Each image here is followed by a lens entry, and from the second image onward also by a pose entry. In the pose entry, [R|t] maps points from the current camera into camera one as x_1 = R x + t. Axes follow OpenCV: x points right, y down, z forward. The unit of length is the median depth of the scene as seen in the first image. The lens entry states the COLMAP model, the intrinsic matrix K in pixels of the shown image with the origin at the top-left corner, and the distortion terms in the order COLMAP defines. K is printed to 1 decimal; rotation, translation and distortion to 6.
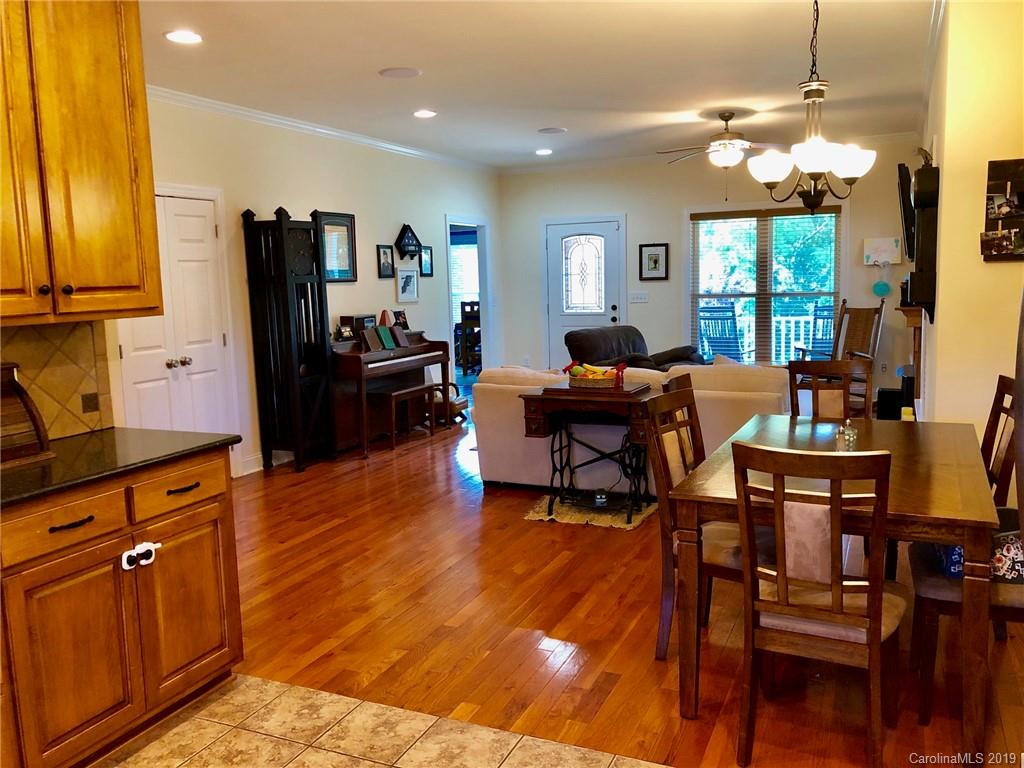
lens RADIAL K [[833.8, 0, 508.4], [0, 833.8, 375.2], [0, 0, 1]] dist [0.037805, -0.041913]
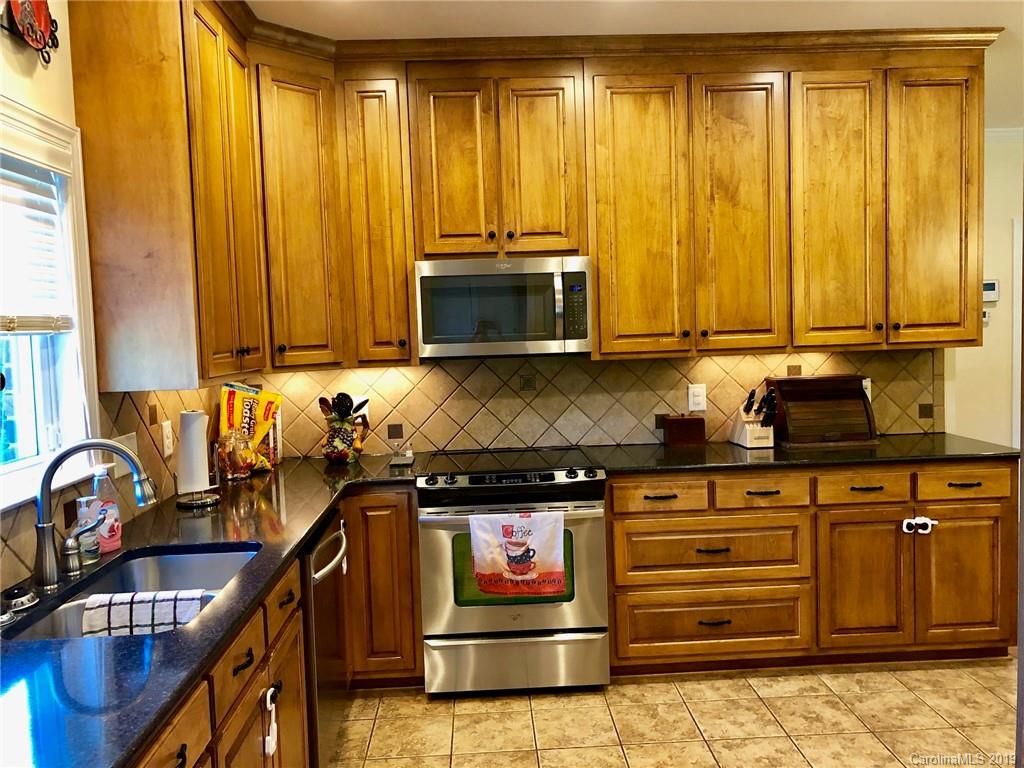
lens RADIAL K [[833.8, 0, 512.5], [0, 833.8, 382.8], [0, 0, 1]] dist [0.037805, -0.041913]
pose [[0.442356, 0.076245, -0.893593, 0.447368], [-0.087336, 0.995306, 0.041690, -0.010774], [0.892577, 0.059601, 0.446939, -0.188992]]
